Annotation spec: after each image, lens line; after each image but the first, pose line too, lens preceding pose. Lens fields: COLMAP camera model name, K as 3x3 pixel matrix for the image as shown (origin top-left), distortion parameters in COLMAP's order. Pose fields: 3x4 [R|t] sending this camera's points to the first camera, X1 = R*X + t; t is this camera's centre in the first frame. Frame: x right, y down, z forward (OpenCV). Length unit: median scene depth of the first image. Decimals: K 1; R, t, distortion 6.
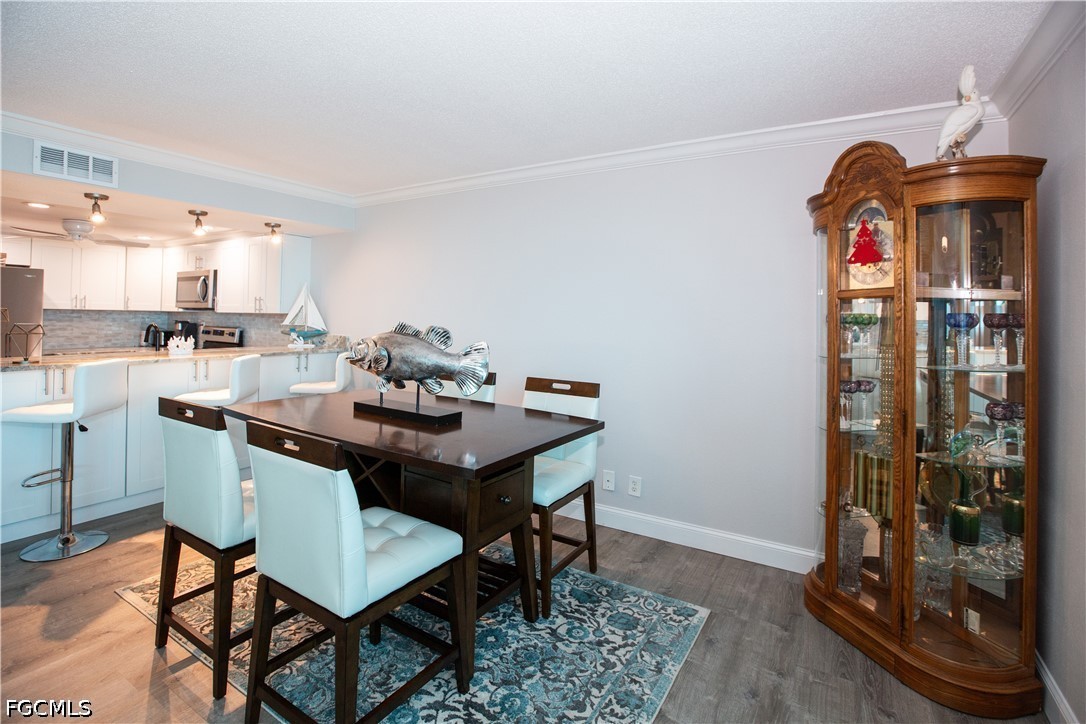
lens RADIAL K [[503.4, 0, 599.9], [0, 503.4, 286.3], [0, 0, 1]] dist [-0.024293, 0.005447]
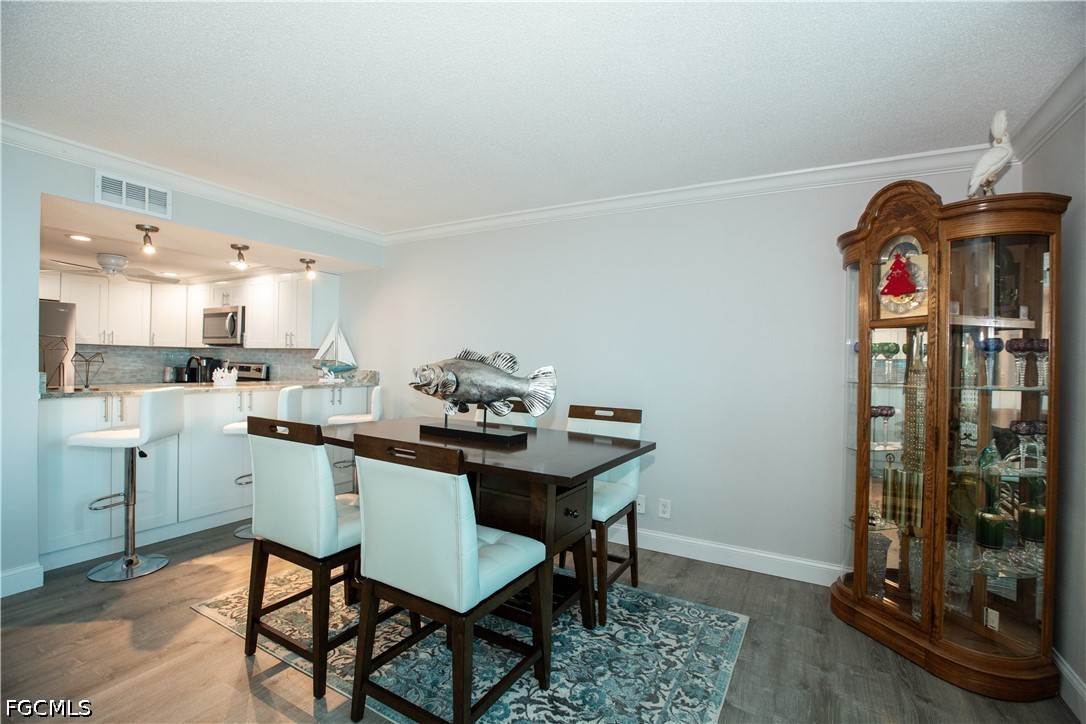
lens RADIAL K [[503.4, 0, 533.0], [0, 503.4, 358.3], [0, 0, 1]] dist [-0.024293, 0.005447]
pose [[0.999533, 0.000786, 0.030545, -0.293893], [-0.001394, 0.999802, 0.019874, 0.072487], [-0.030524, -0.019907, 0.999336, -0.055678]]
